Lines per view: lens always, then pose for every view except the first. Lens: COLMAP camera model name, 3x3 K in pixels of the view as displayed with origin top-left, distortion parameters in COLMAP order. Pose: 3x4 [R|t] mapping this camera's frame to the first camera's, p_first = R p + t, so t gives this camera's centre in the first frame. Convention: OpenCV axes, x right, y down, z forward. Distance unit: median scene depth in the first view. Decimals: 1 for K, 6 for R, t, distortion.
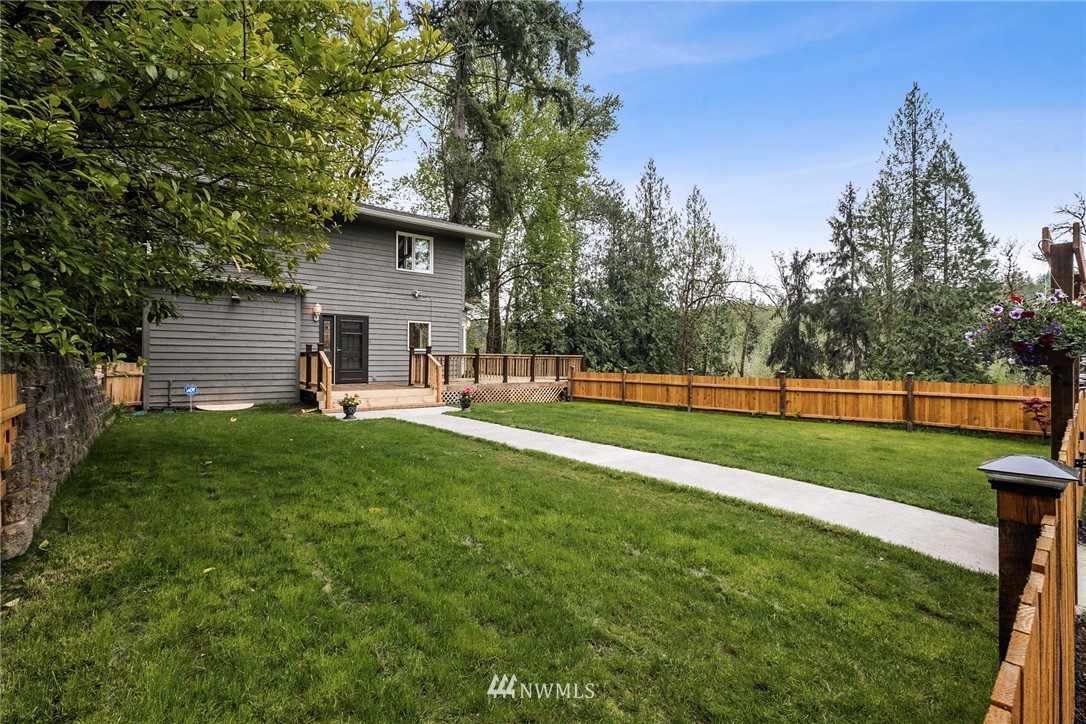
lens RADIAL K [[476.6, 0, 541.8], [0, 476.6, 357.1], [0, 0, 1]] dist [0.002706, 0.000301]
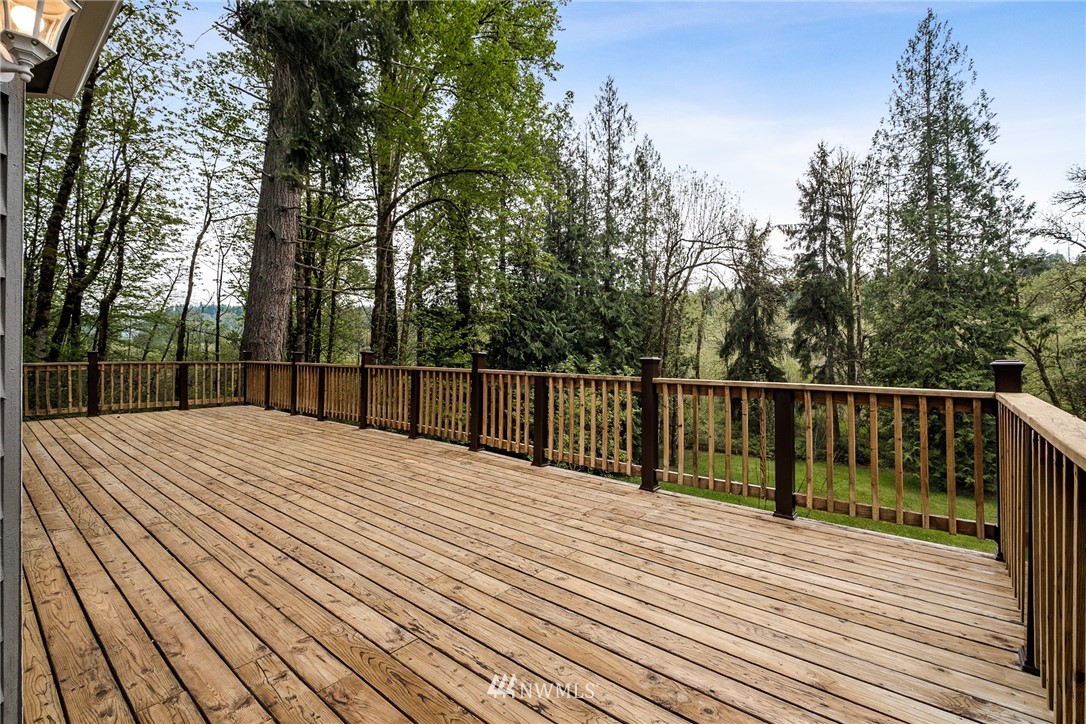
lens RADIAL K [[476.6, 0, 546.8], [0, 476.6, 347.7], [0, 0, 1]] dist [0.002706, 0.000301]
pose [[0.975786, -0.006352, 0.218637, -0.024131], [0.005452, 0.999974, 0.004721, -0.005327], [-0.218662, -0.003415, 0.975795, 0.269164]]
